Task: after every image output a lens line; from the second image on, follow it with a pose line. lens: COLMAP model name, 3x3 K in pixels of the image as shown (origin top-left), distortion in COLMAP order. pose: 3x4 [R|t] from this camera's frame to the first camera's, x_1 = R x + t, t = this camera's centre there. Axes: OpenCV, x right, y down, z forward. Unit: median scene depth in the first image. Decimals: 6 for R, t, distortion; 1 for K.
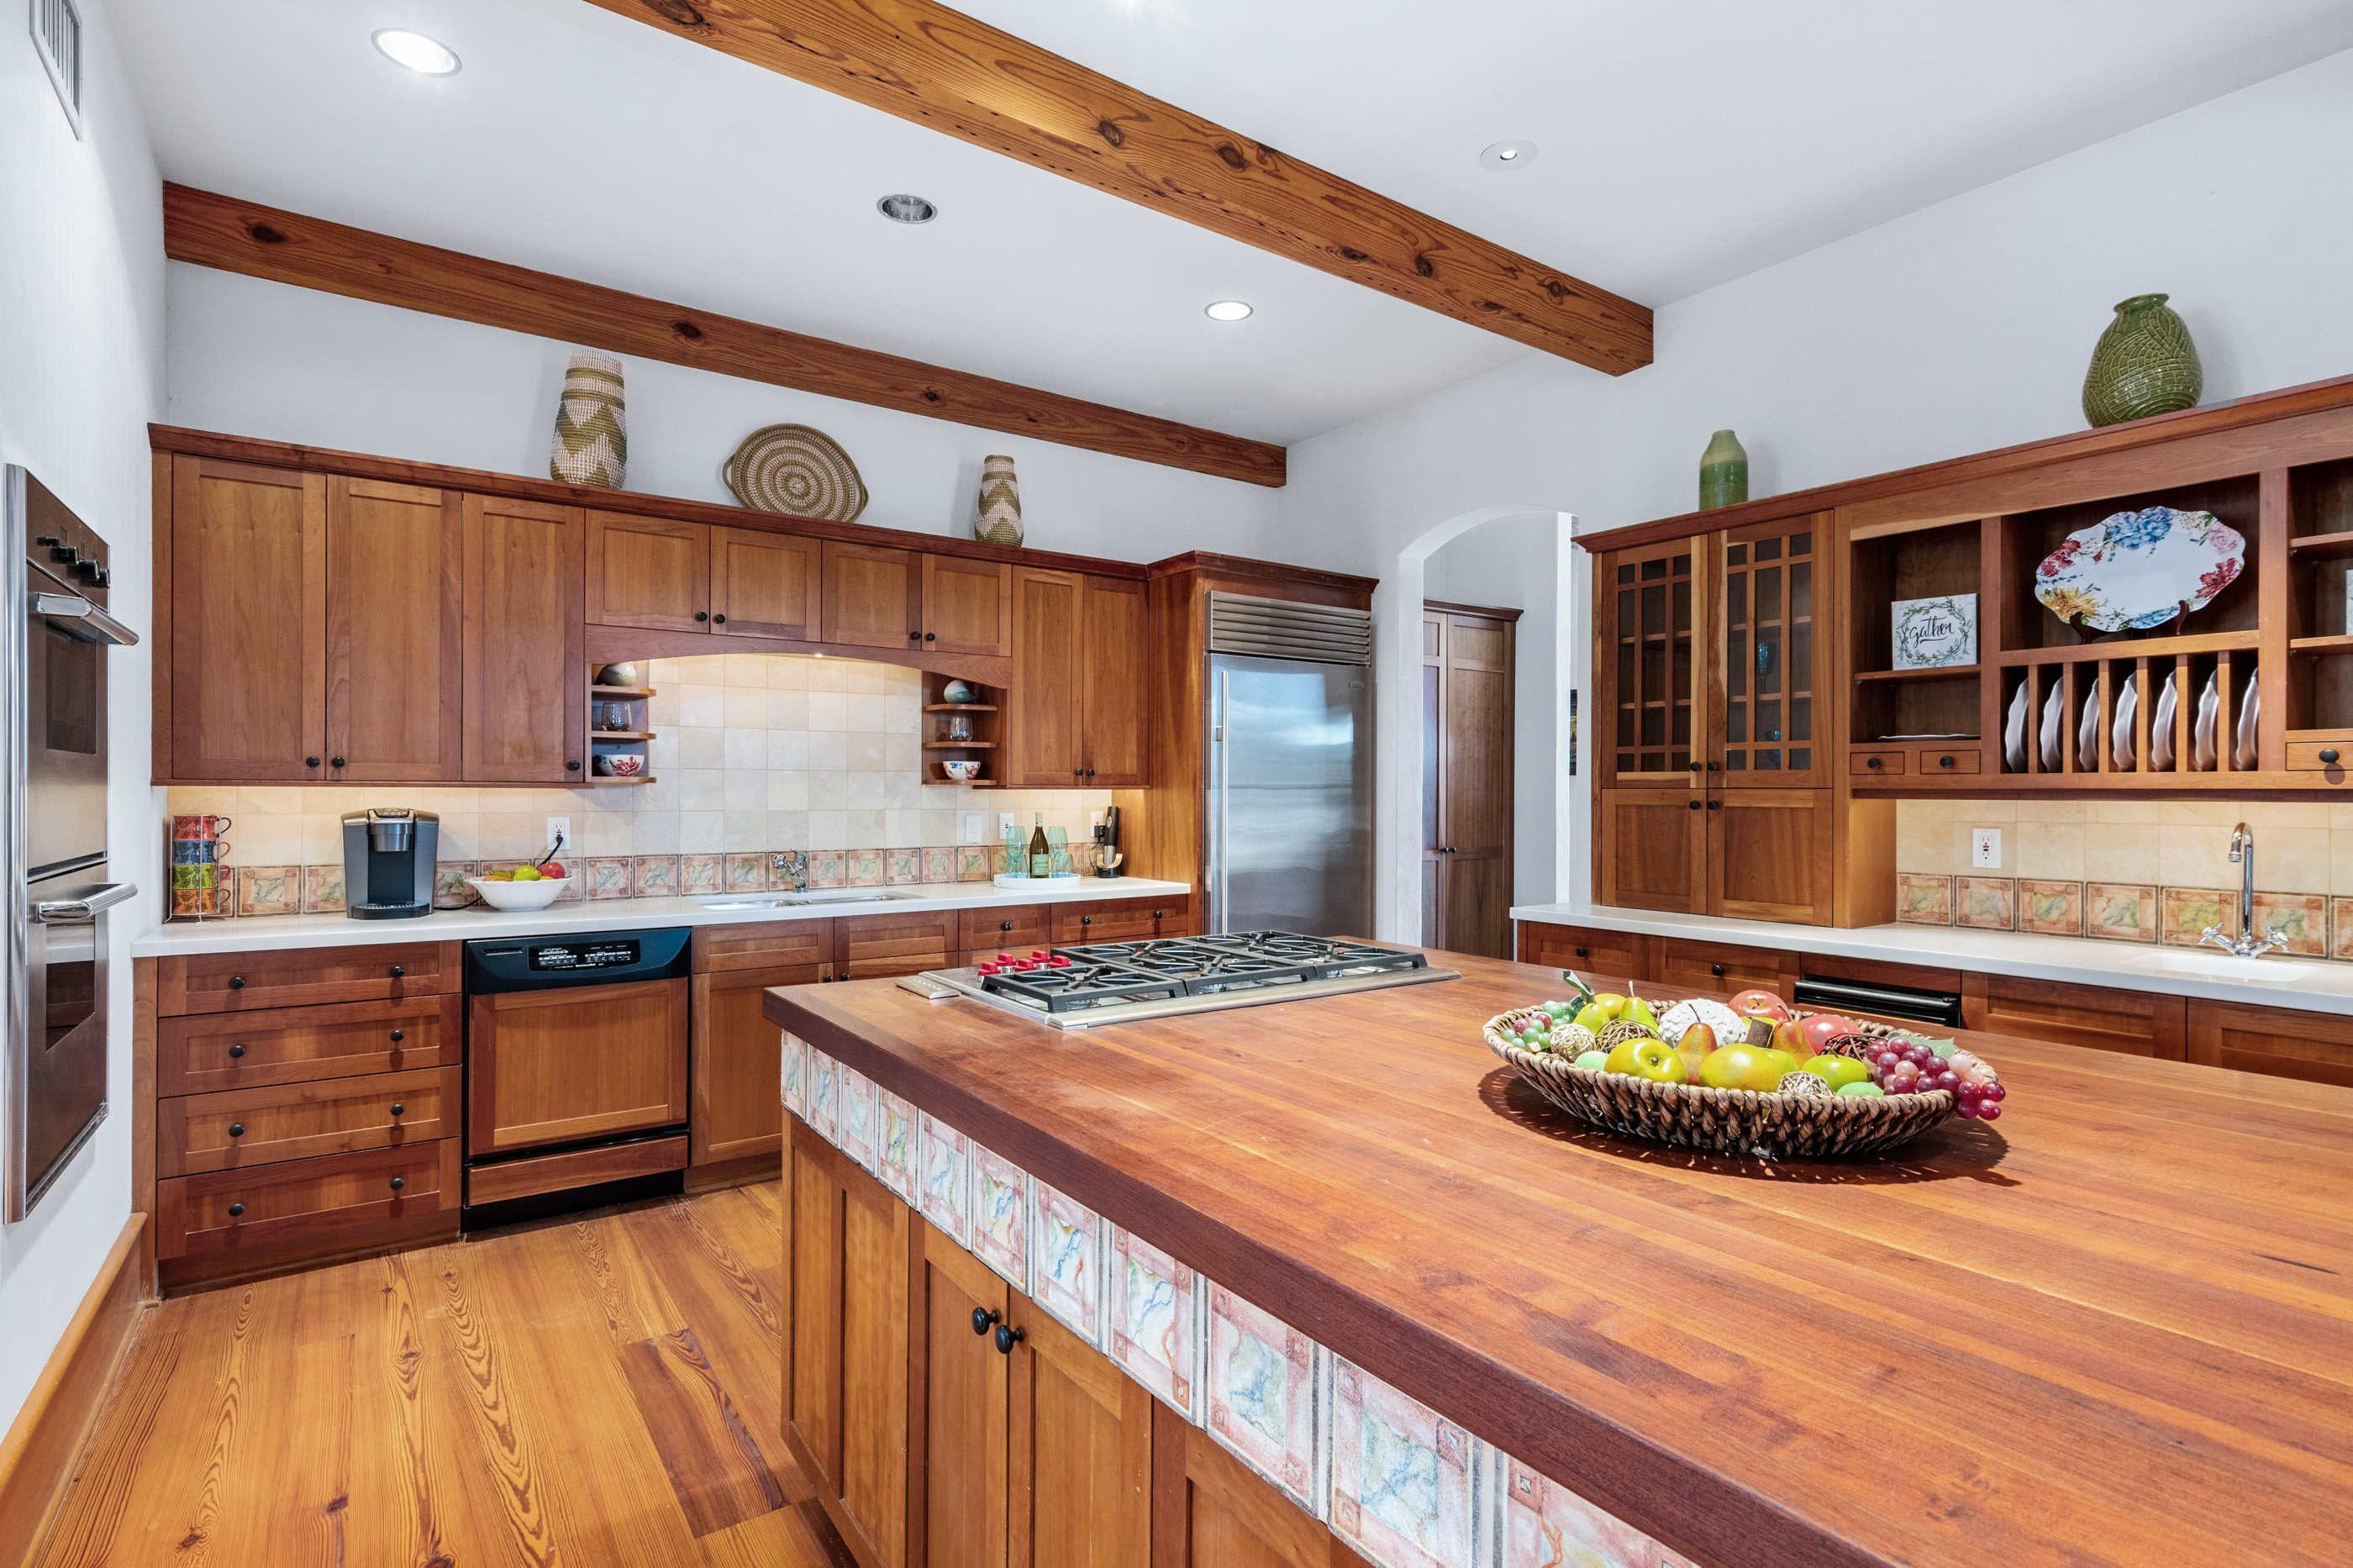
lens RADIAL K [[1128.4, 0, 1185.4], [0, 1128.4, 783.2], [0, 0, 1]] dist [0.004146, 0.000659]
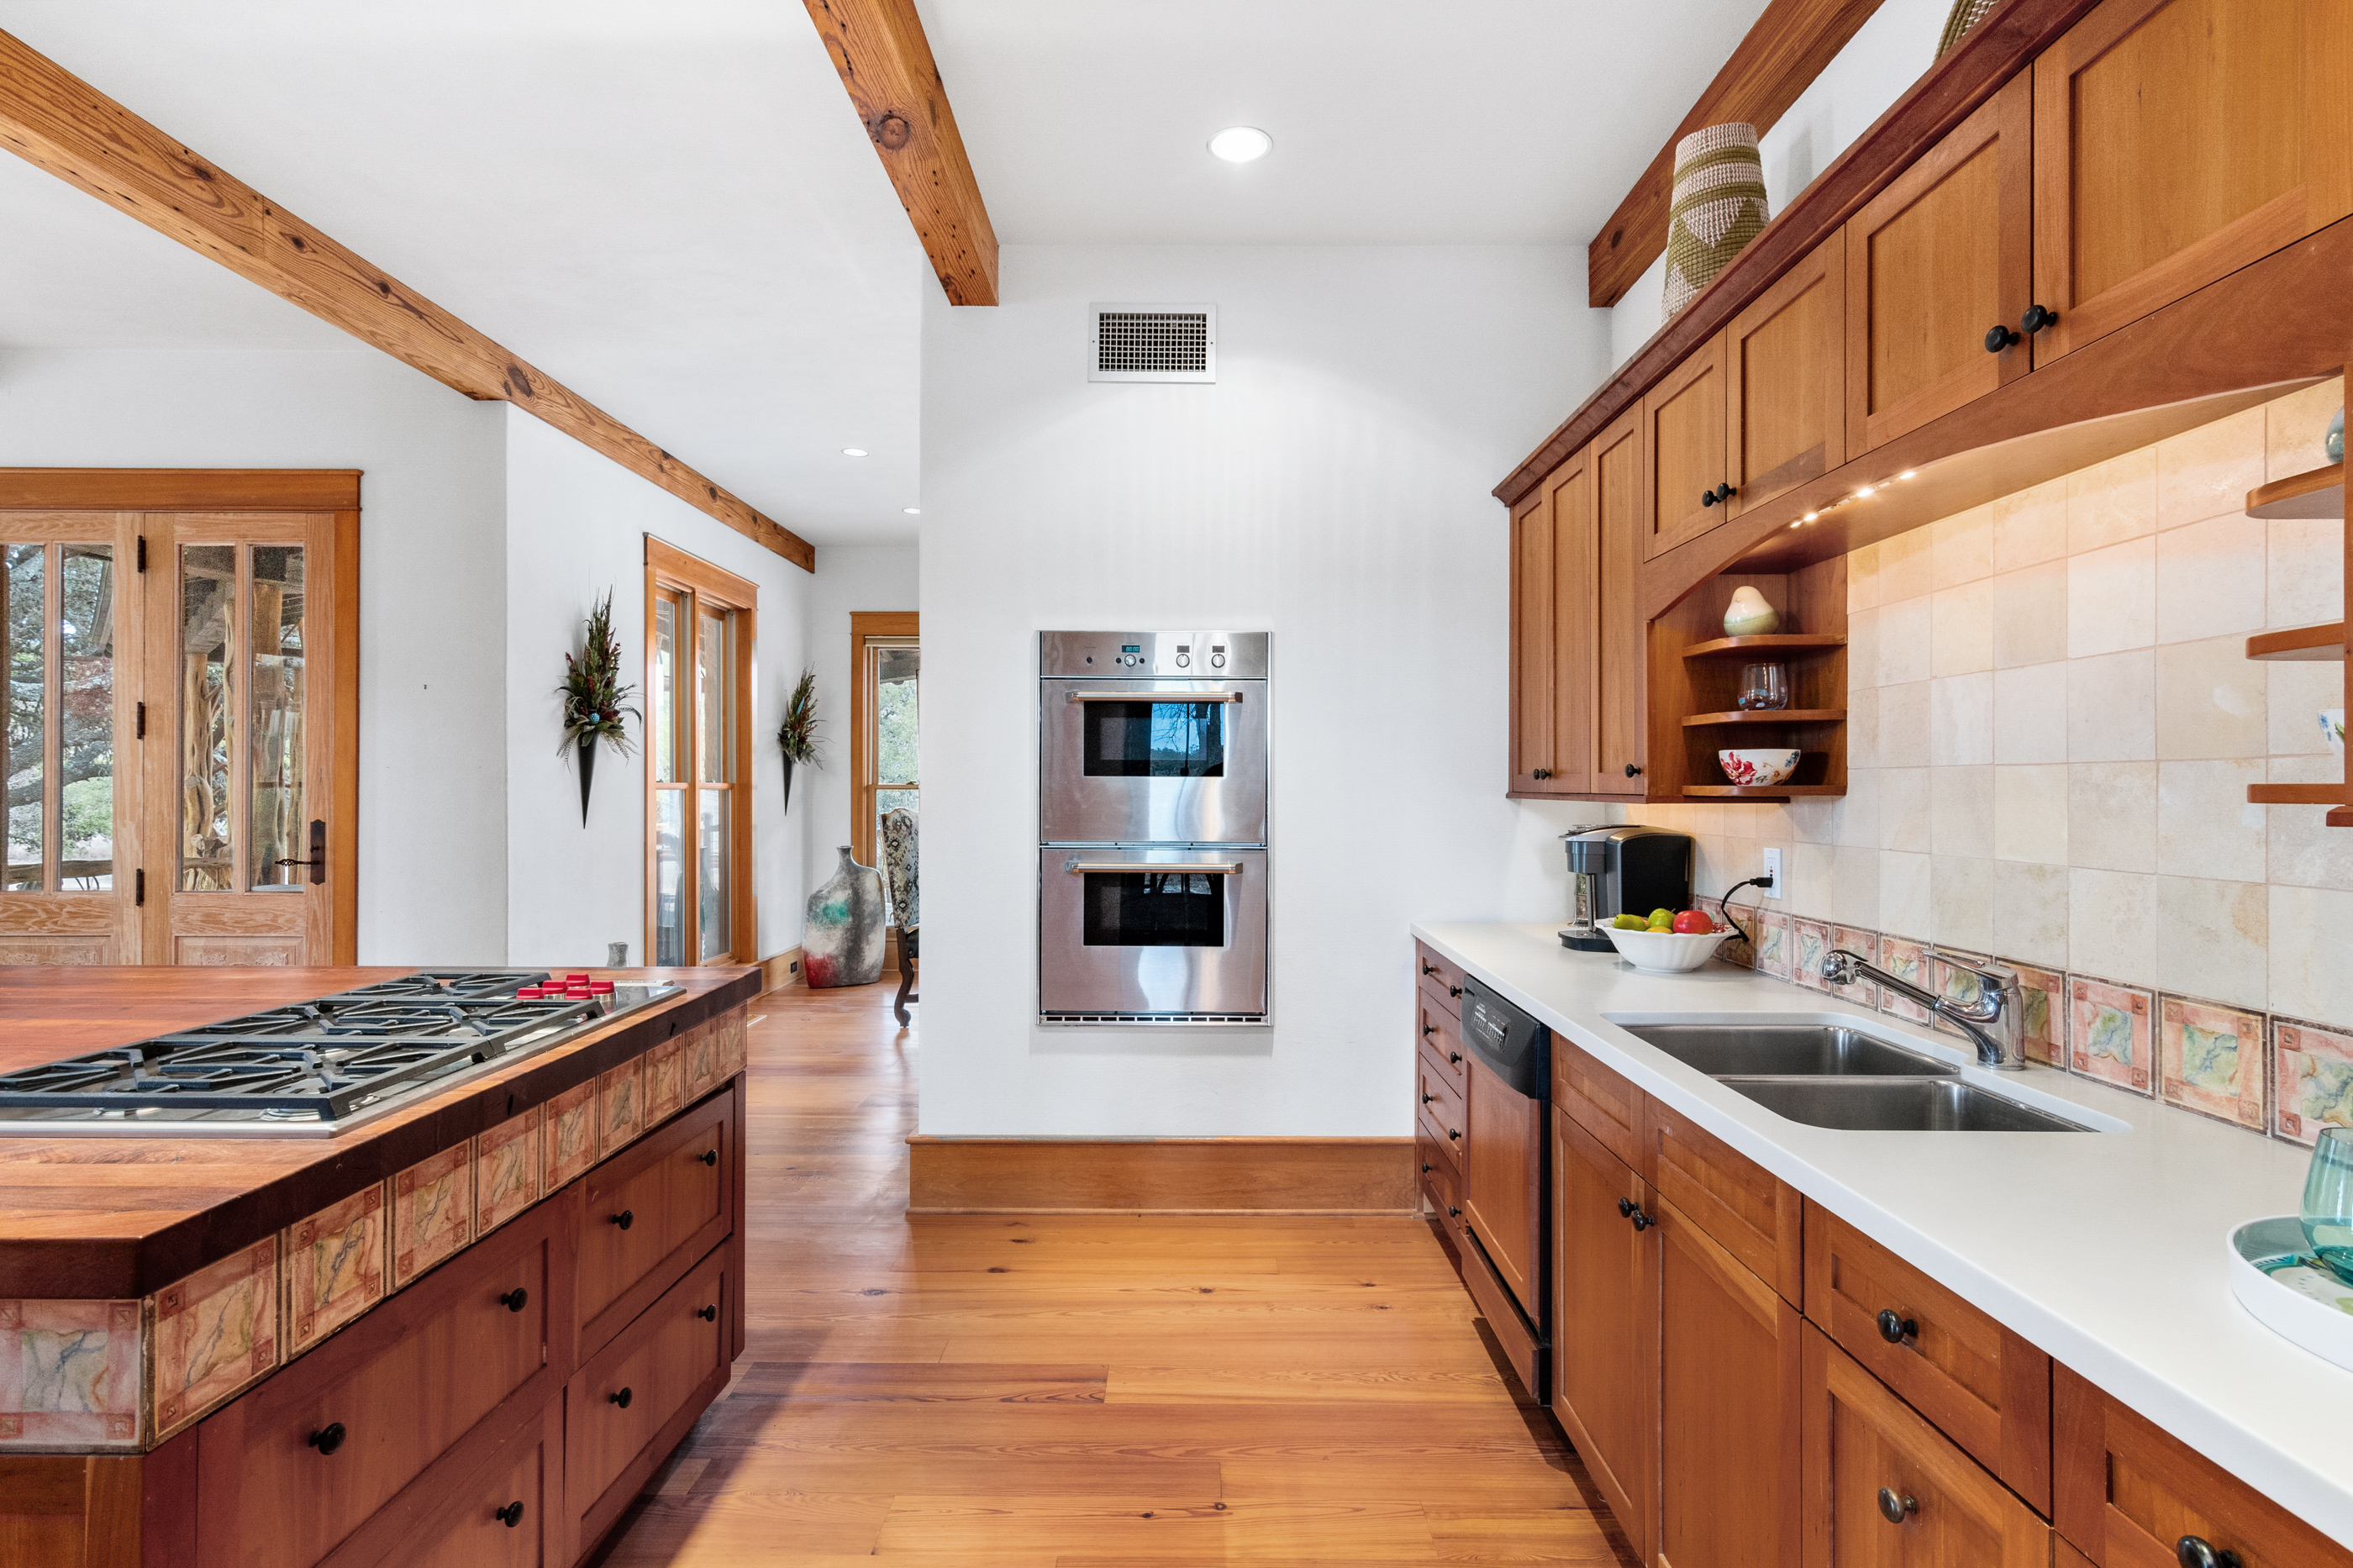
lens RADIAL K [[1128.4, 0, 1178.4], [0, 1128.4, 782.6], [0, 0, 1]] dist [0.004146, 0.000659]
pose [[-0.584500, -0.008179, -0.811353, 0.202131], [-0.001054, 0.999956, -0.009321, -0.001395], [0.811393, -0.004593, -0.584483, 1.240395]]
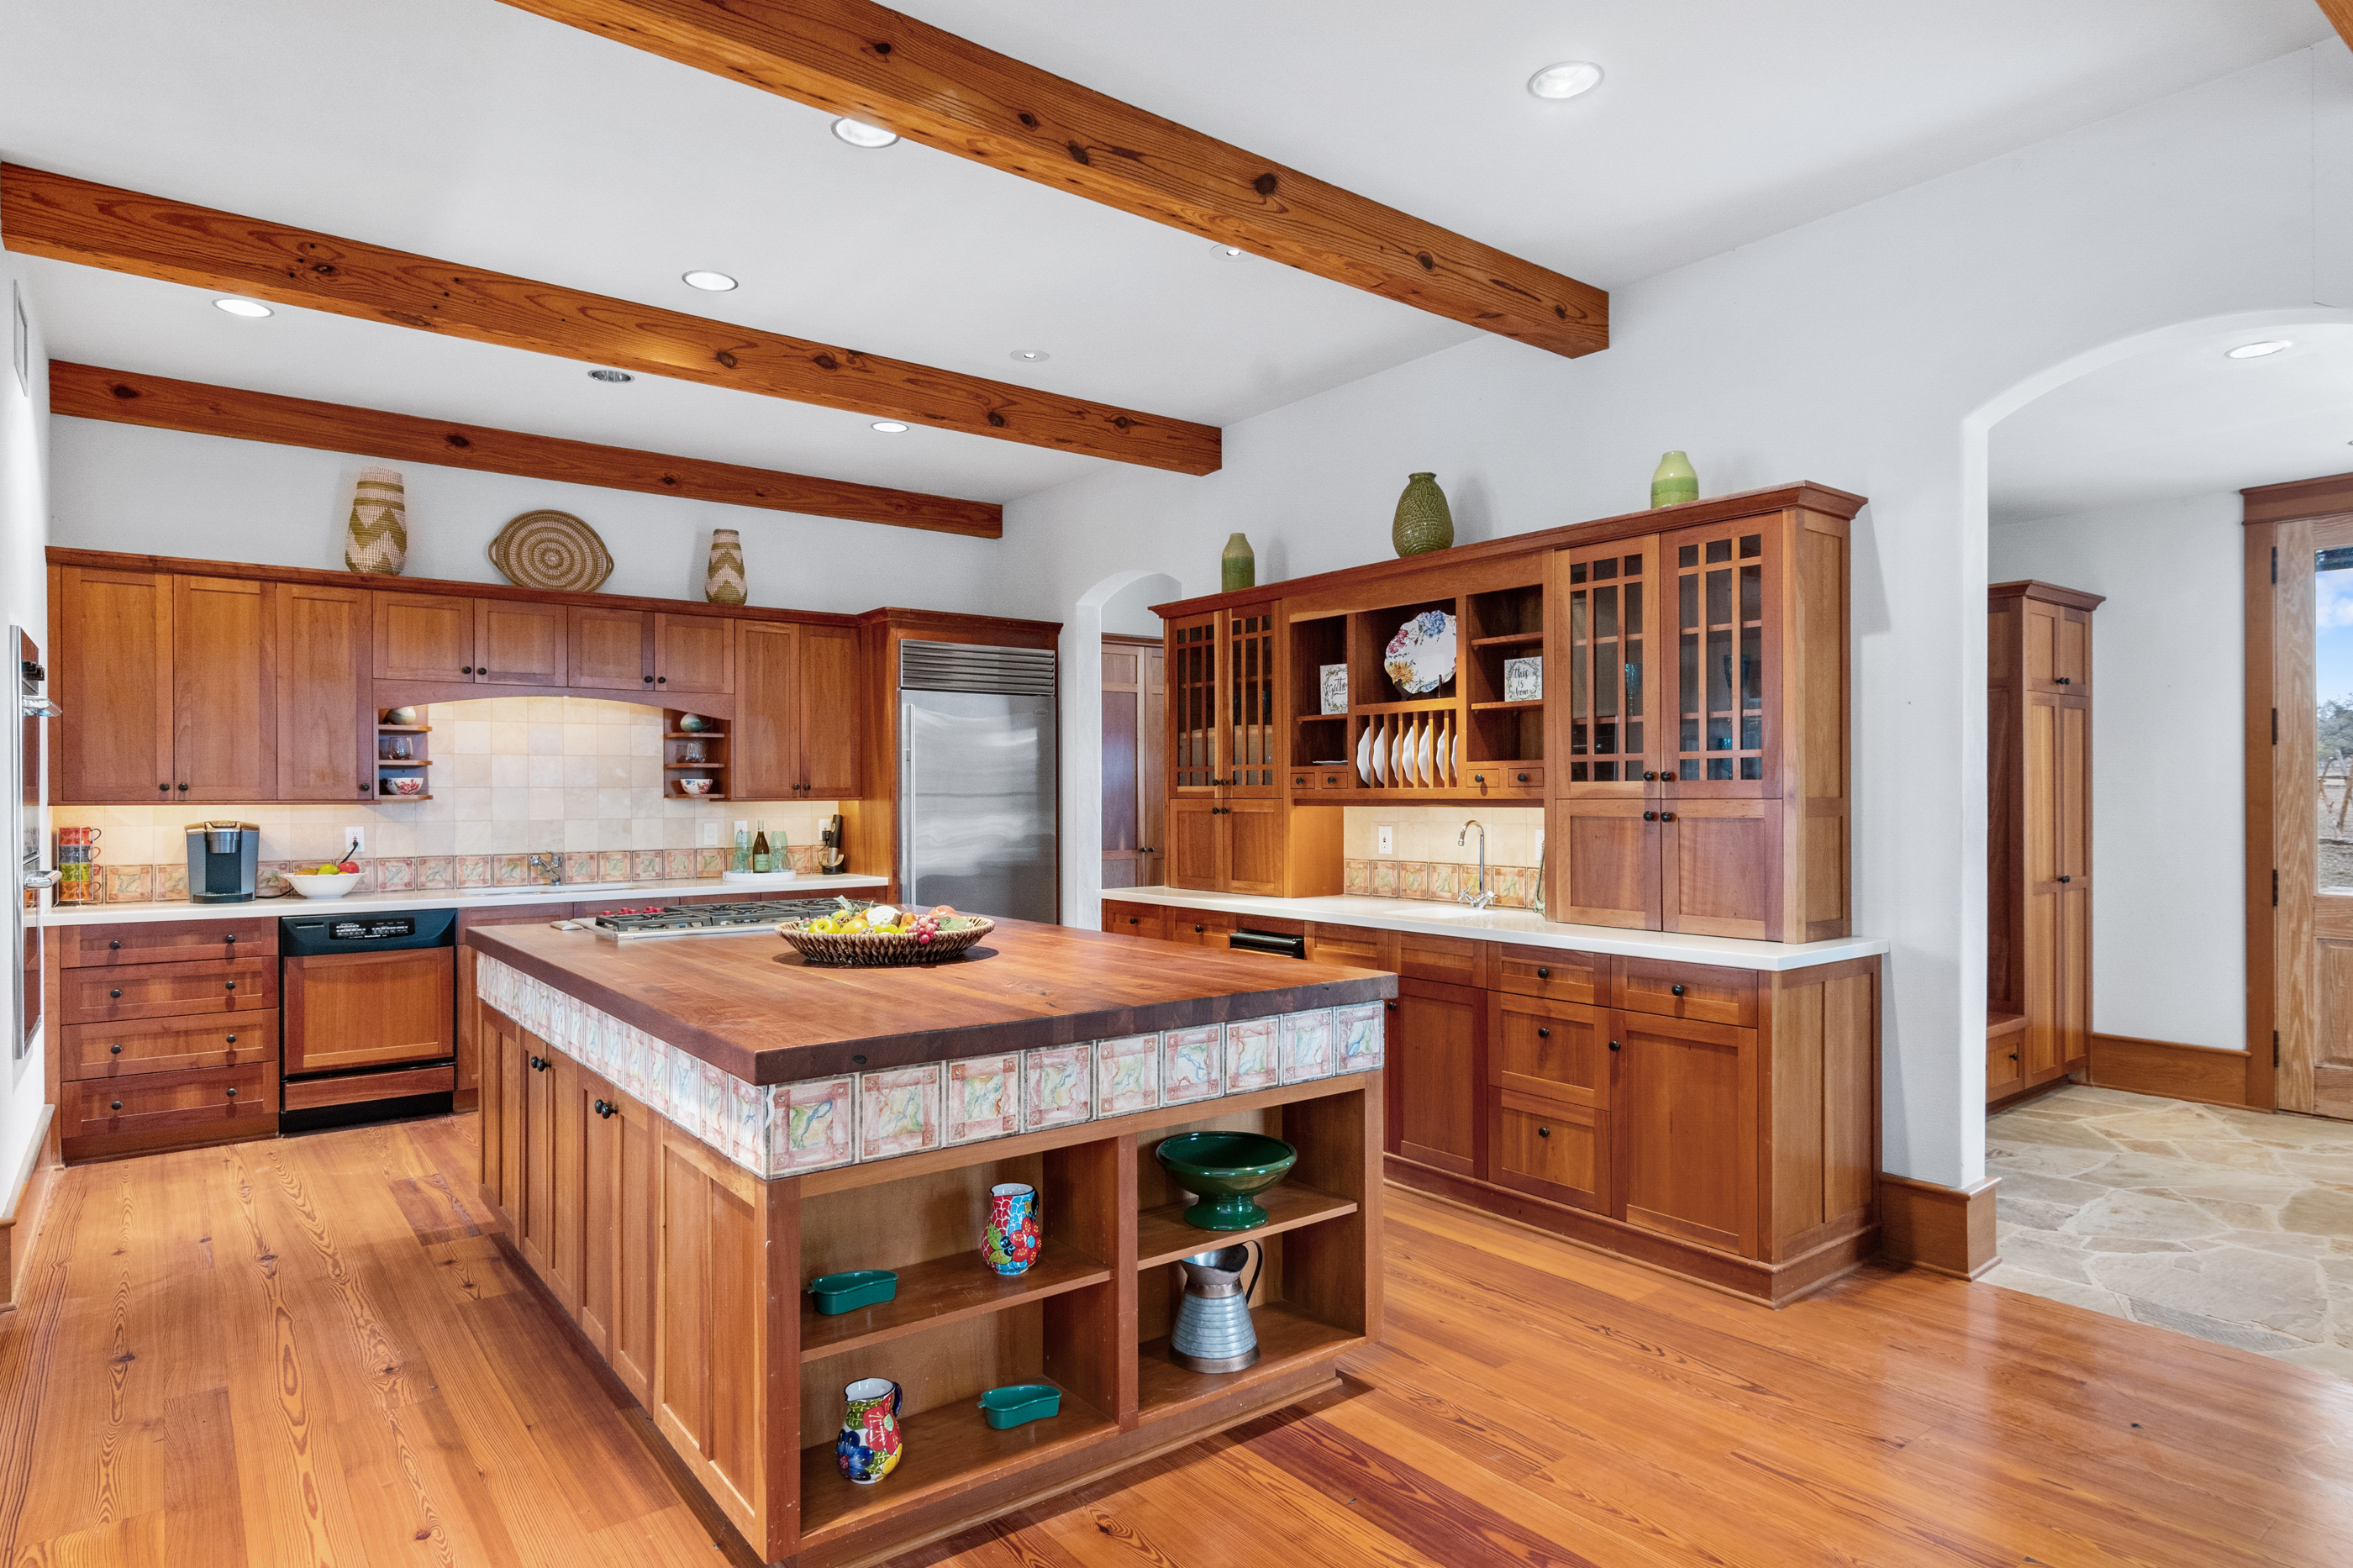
lens RADIAL K [[1299.3, 0, 1187.6], [0, 1299.3, 787.4], [0, 0, 1]] dist [0.000079, -0.000360]
pose [[0.999049, -0.006783, 0.043070, 0.365618], [0.006722, 0.999976, 0.001568, -0.011796], [-0.043080, -0.001277, 0.999071, -0.575073]]
